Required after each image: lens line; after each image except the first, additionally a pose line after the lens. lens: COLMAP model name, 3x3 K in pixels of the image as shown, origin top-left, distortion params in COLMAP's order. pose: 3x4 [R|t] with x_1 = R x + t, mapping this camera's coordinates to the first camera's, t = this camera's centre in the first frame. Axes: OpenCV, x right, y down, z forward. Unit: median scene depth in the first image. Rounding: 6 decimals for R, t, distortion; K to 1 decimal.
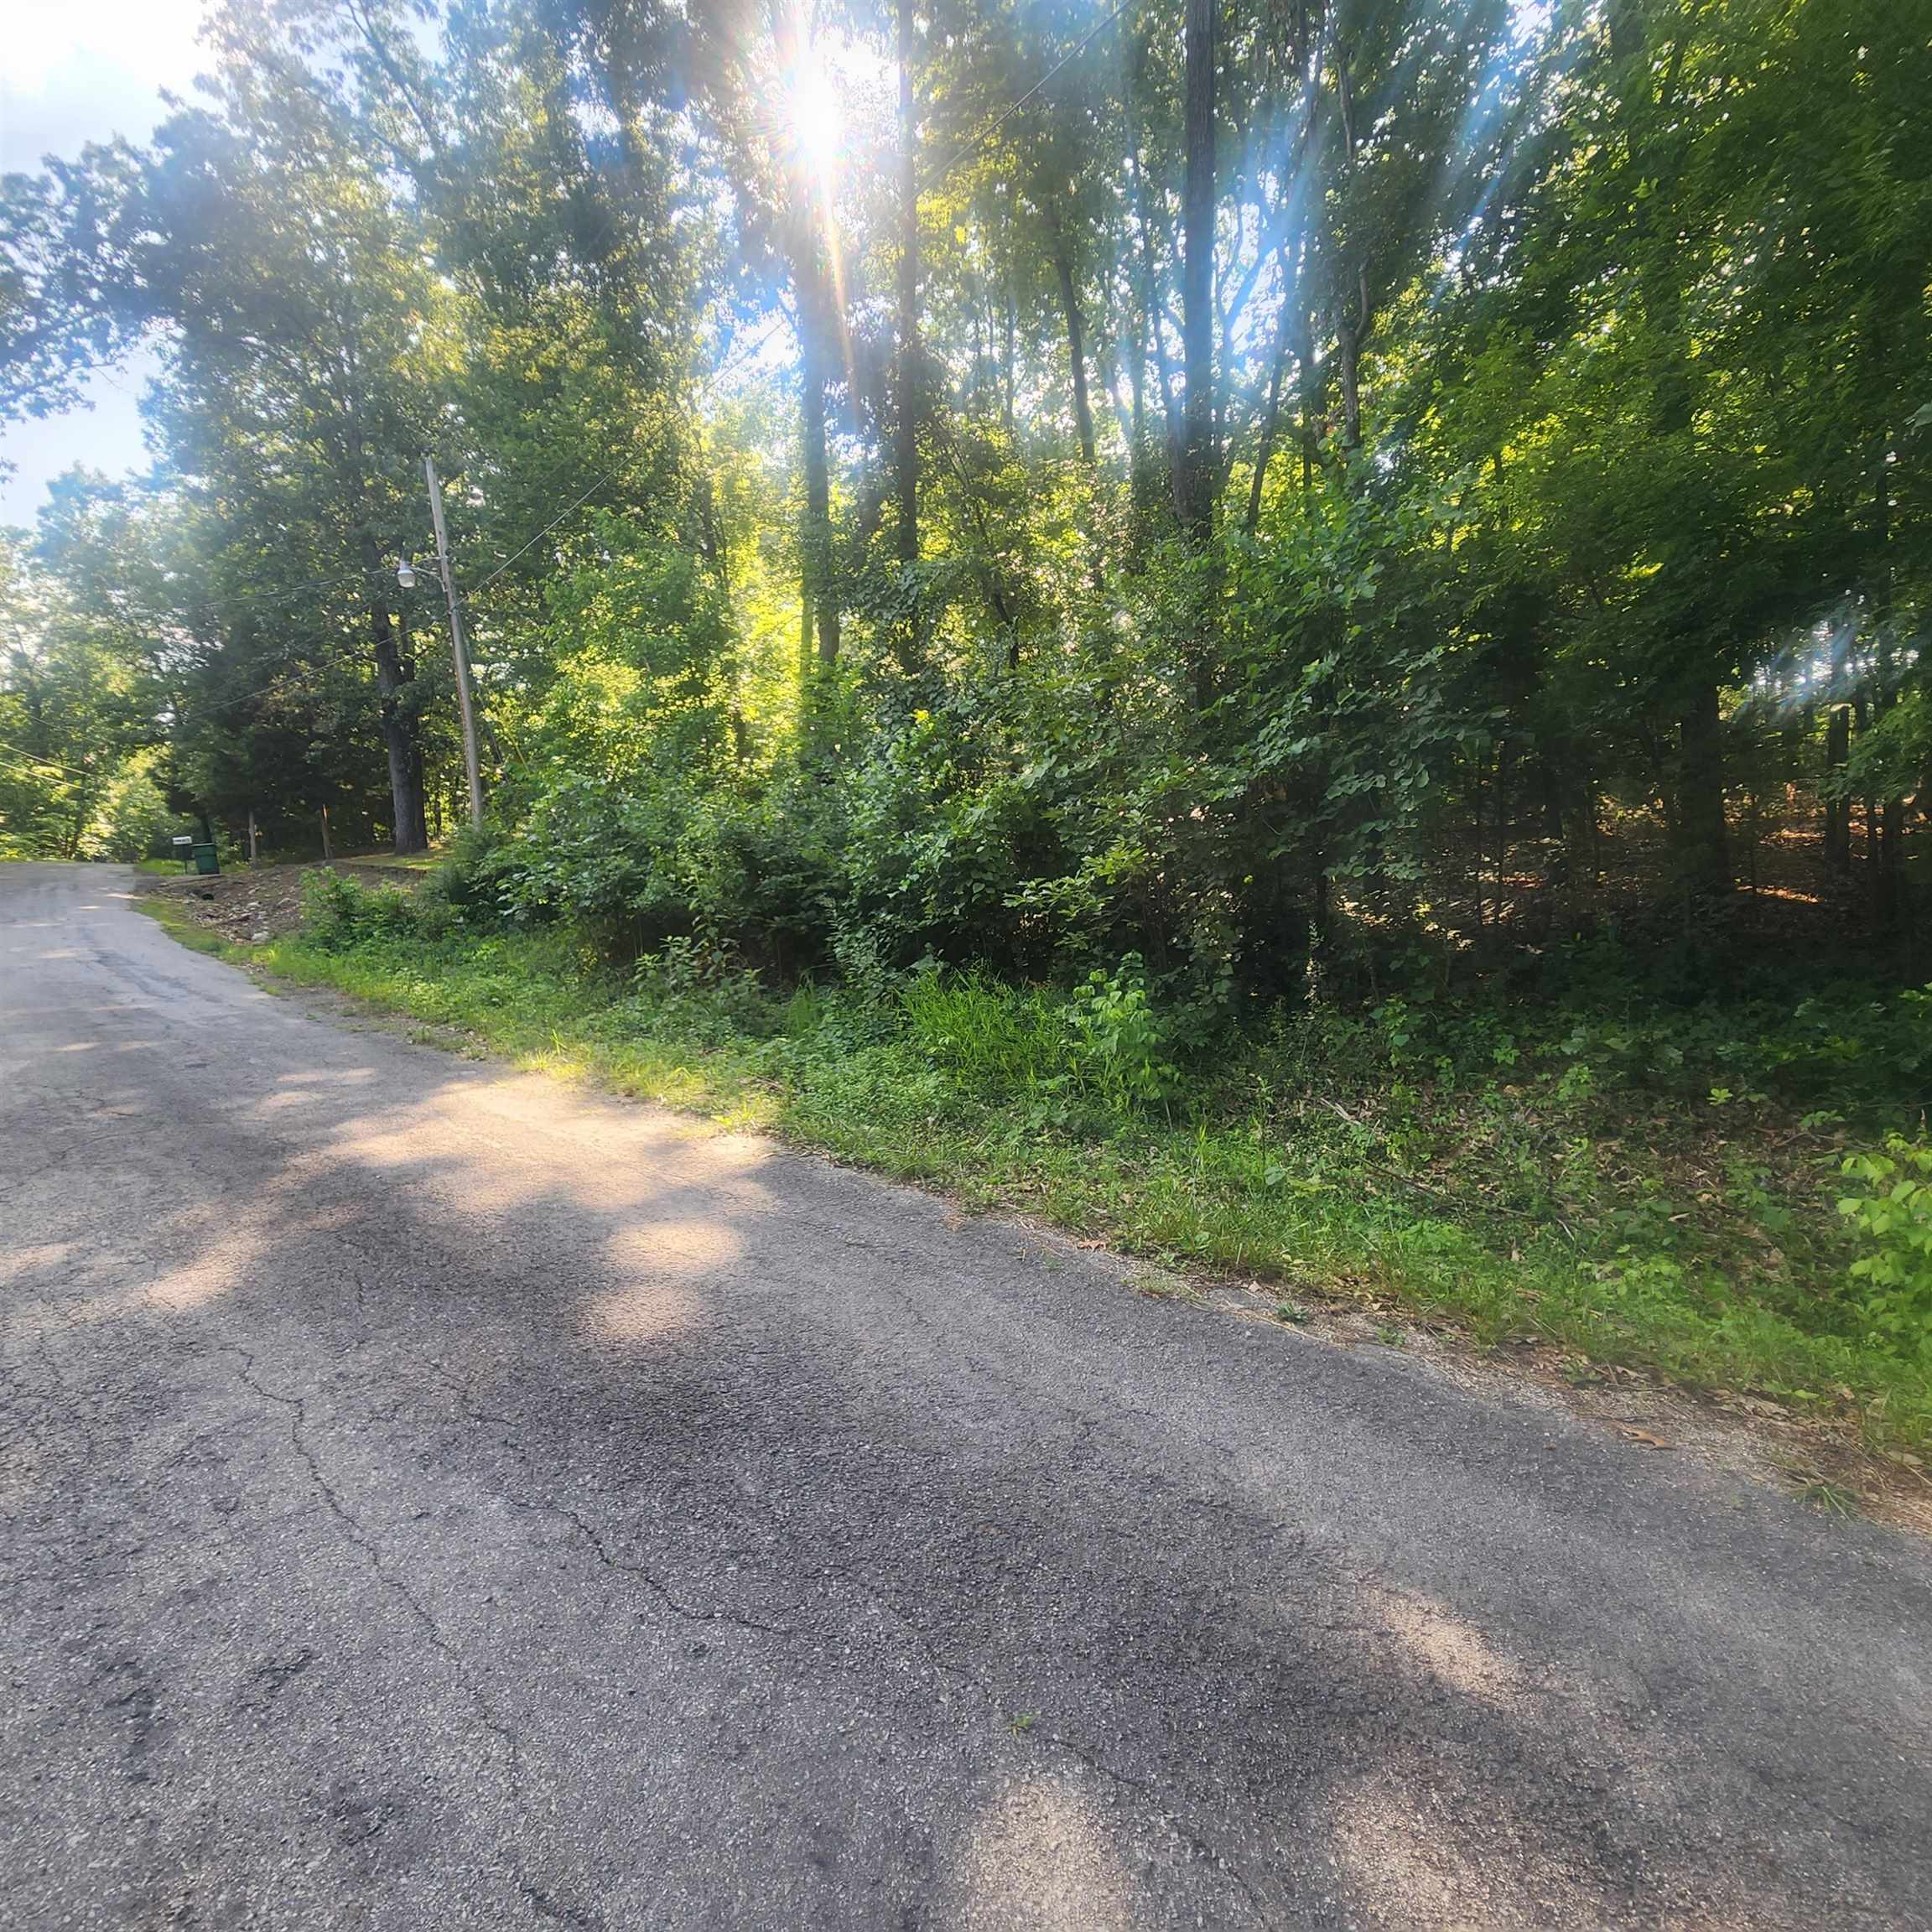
lens RADIAL K [[1054.9, 0, 959.5], [0, 1054.9, 958.9], [0, 0, 1]] dist [0.005929, -0.004699]
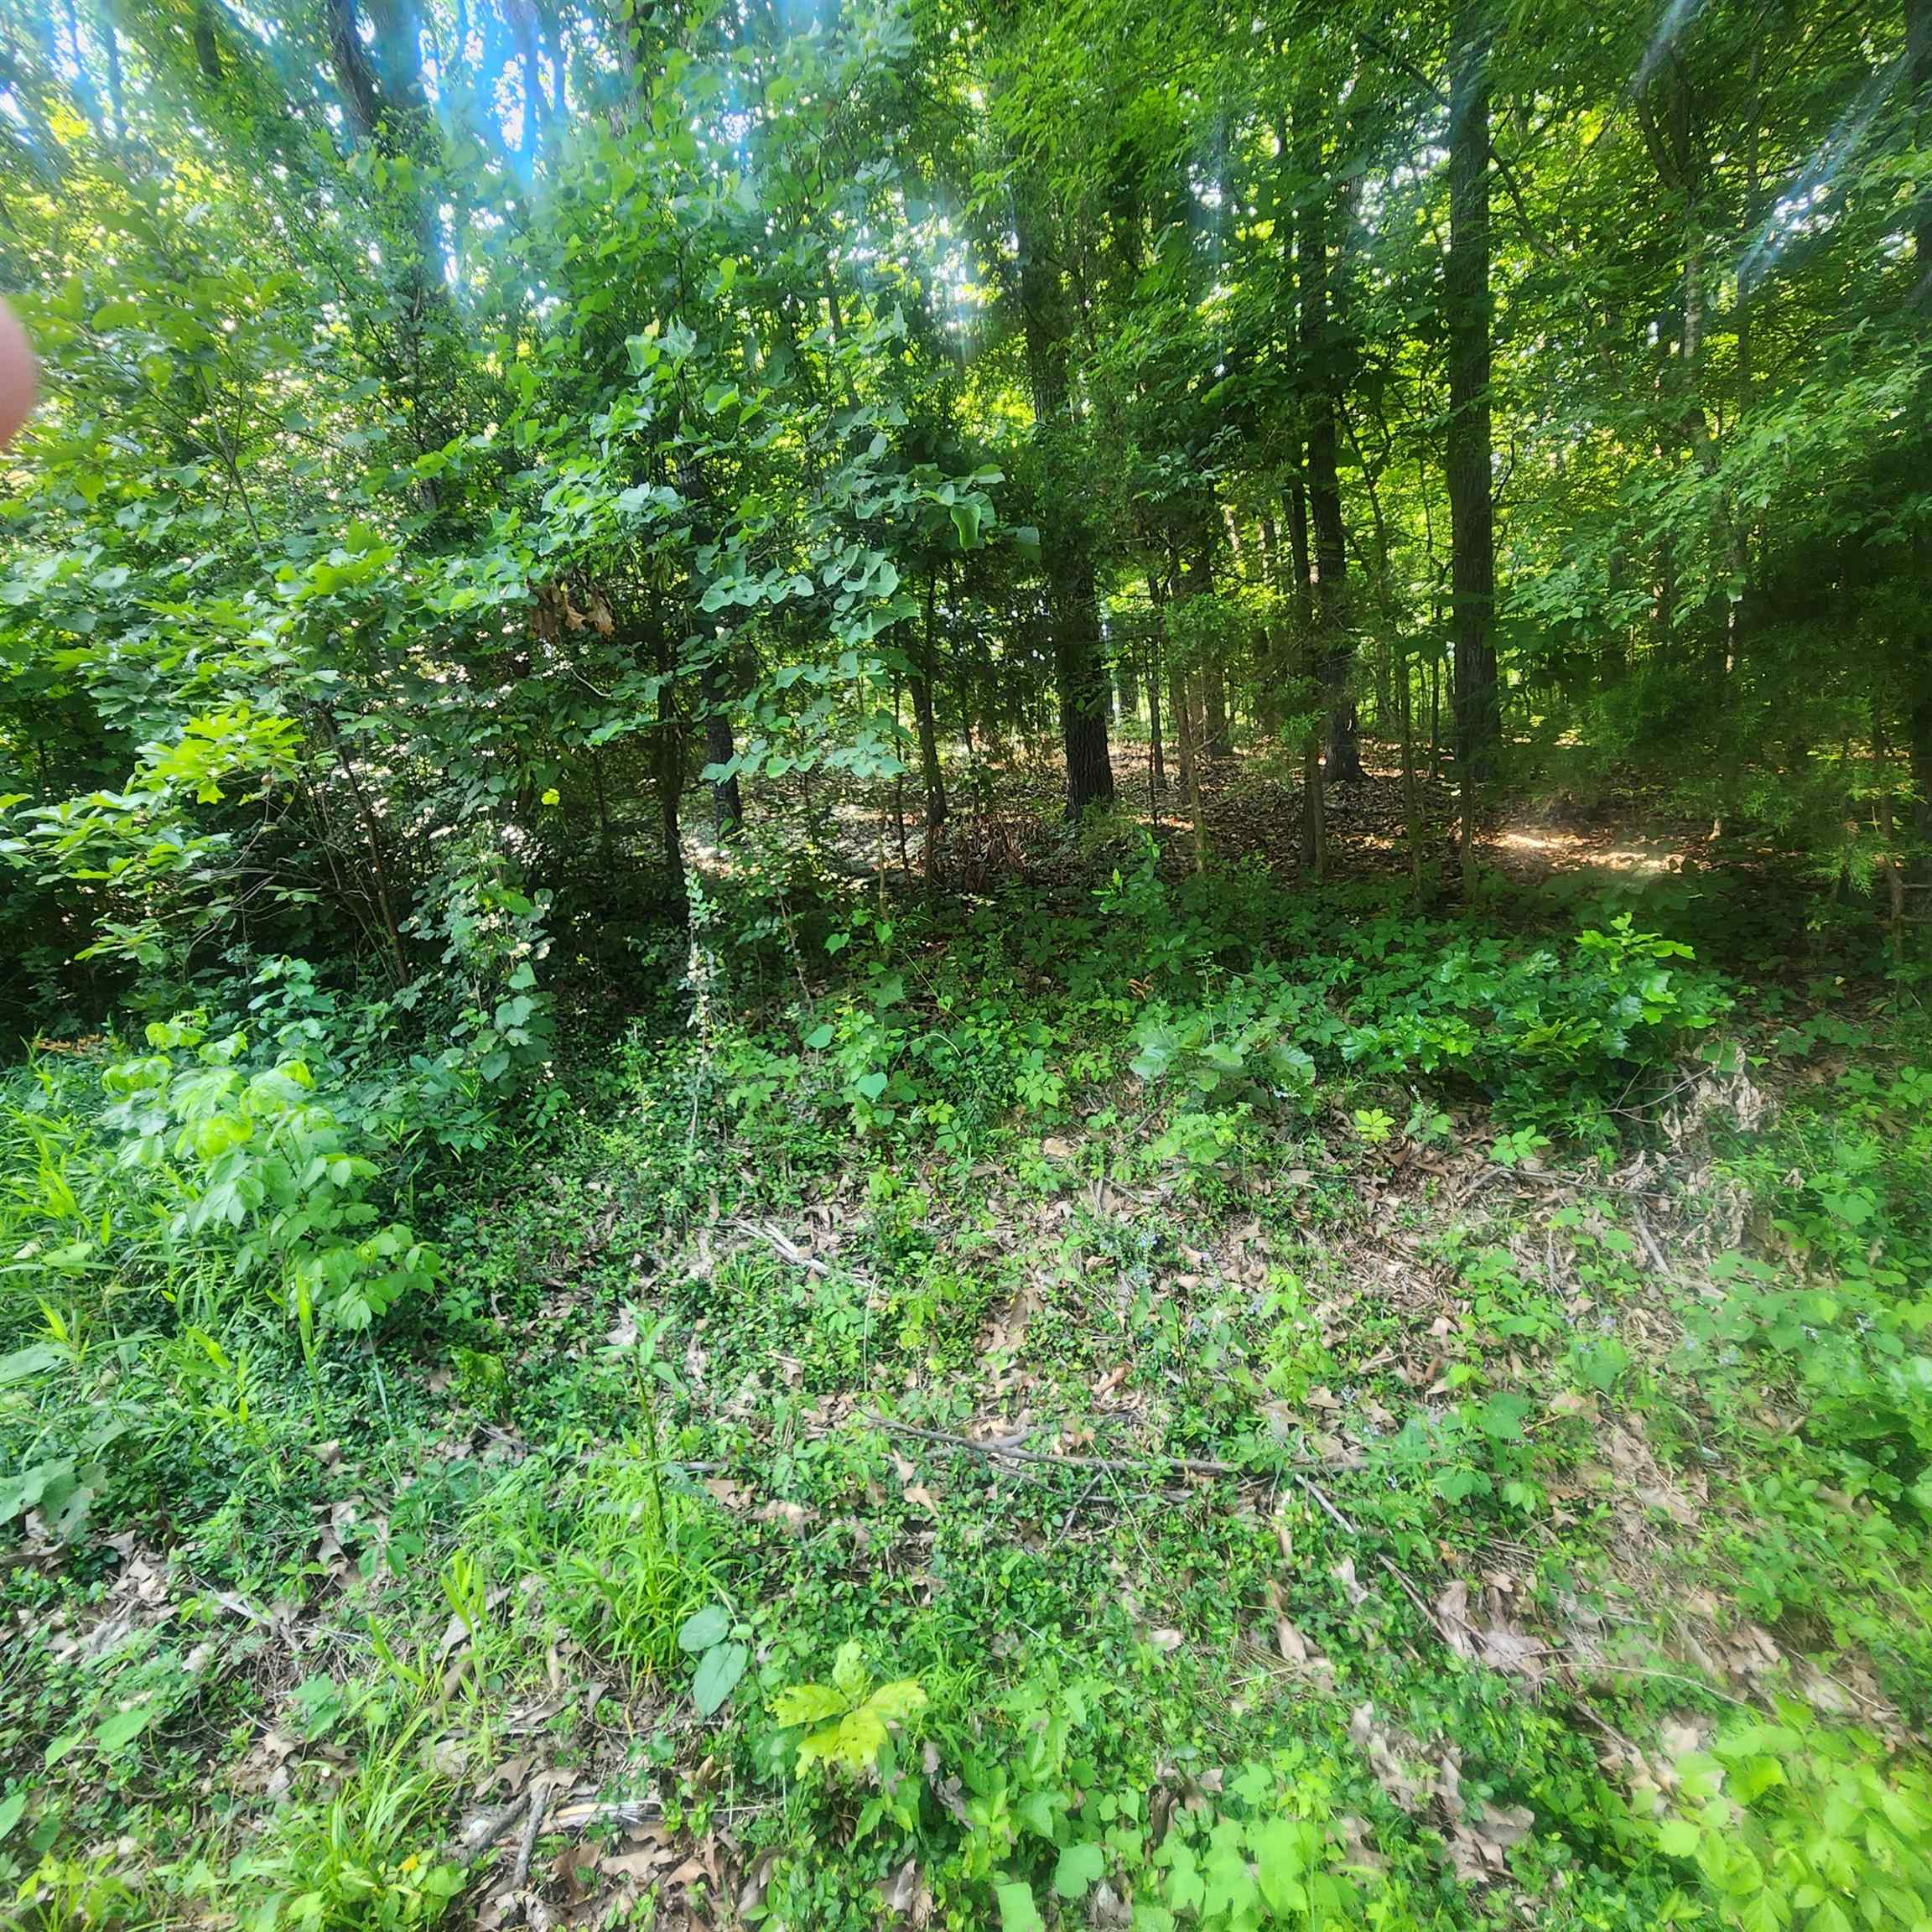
lens RADIAL K [[1047.9, 0, 963.3], [0, 1047.9, 962.3], [0, 0, 1]] dist [0.012395, -0.006340]
pose [[0.805044, -0.091877, 0.586057, 0.147582], [0.068745, 0.995726, 0.061669, -0.014214], [-0.589218, -0.009357, 0.807920, 0.537732]]
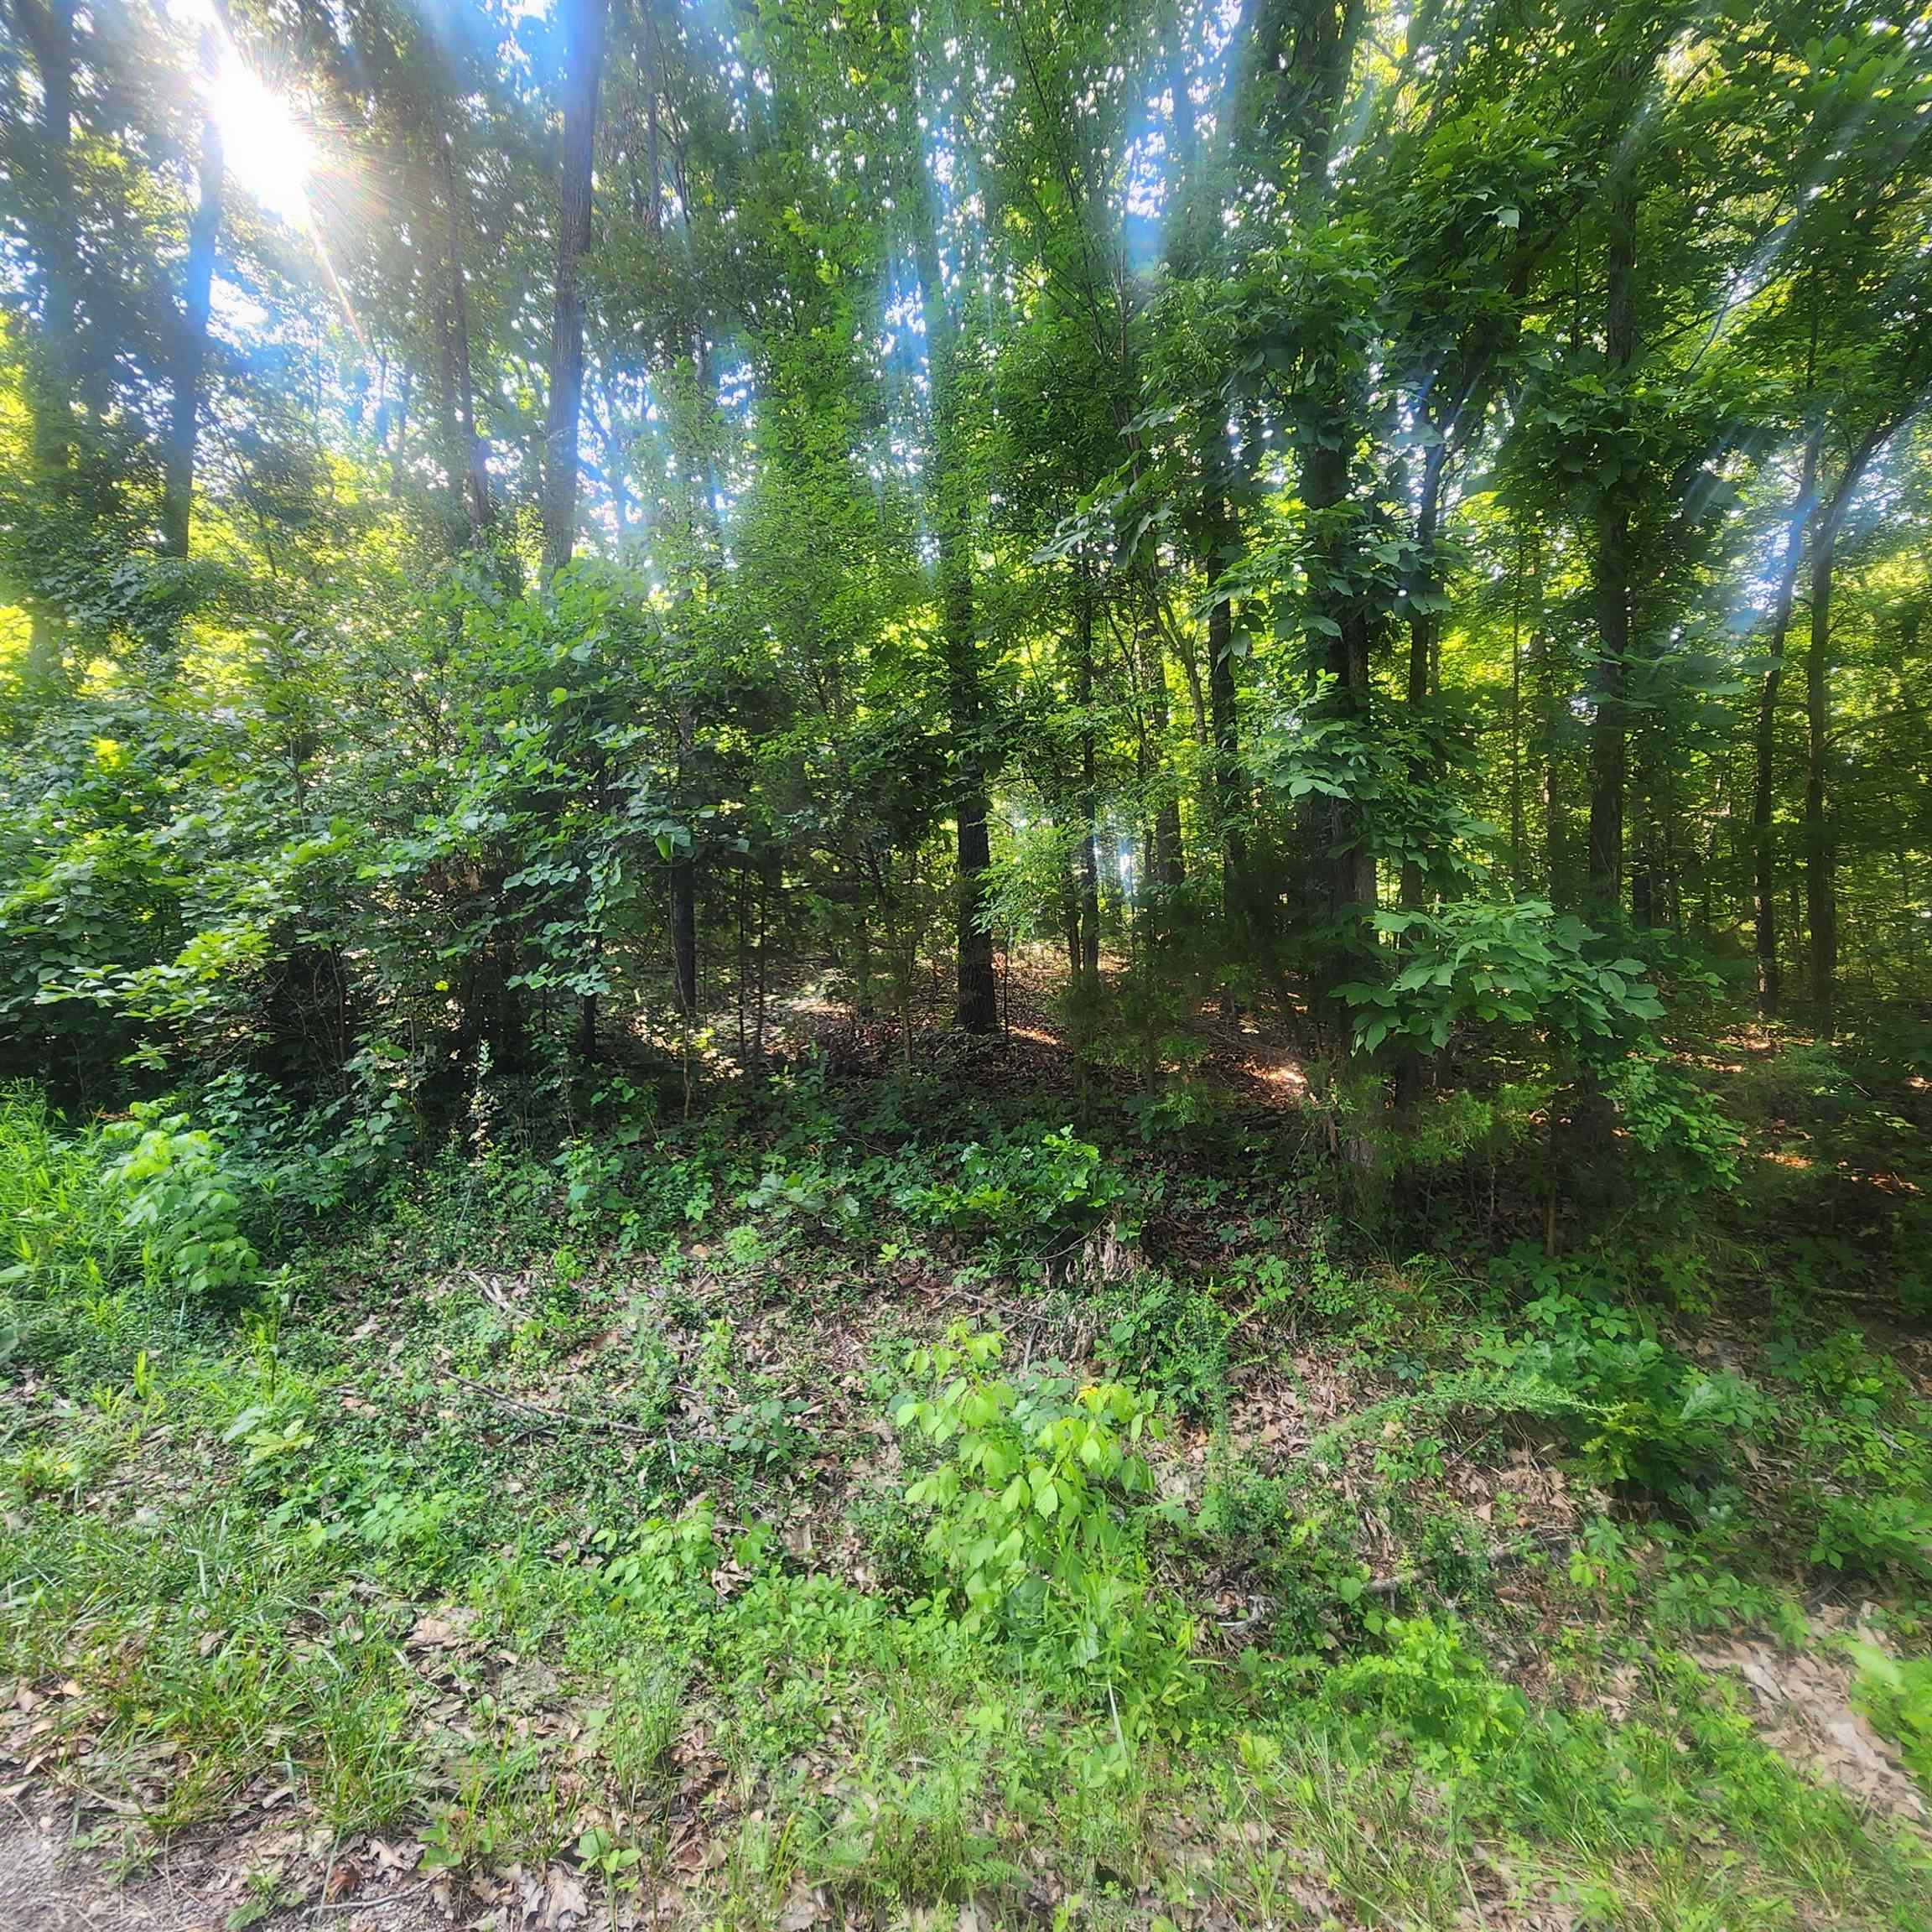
lens RADIAL K [[1047.9, 0, 963.3], [0, 1047.9, 962.3], [0, 0, 1]] dist [0.012395, -0.006340]
pose [[0.870726, 0.077386, 0.485641, 0.266926], [-0.021865, 0.992656, -0.118975, -0.008734], [-0.491282, 0.092976, 0.866024, 0.143114]]
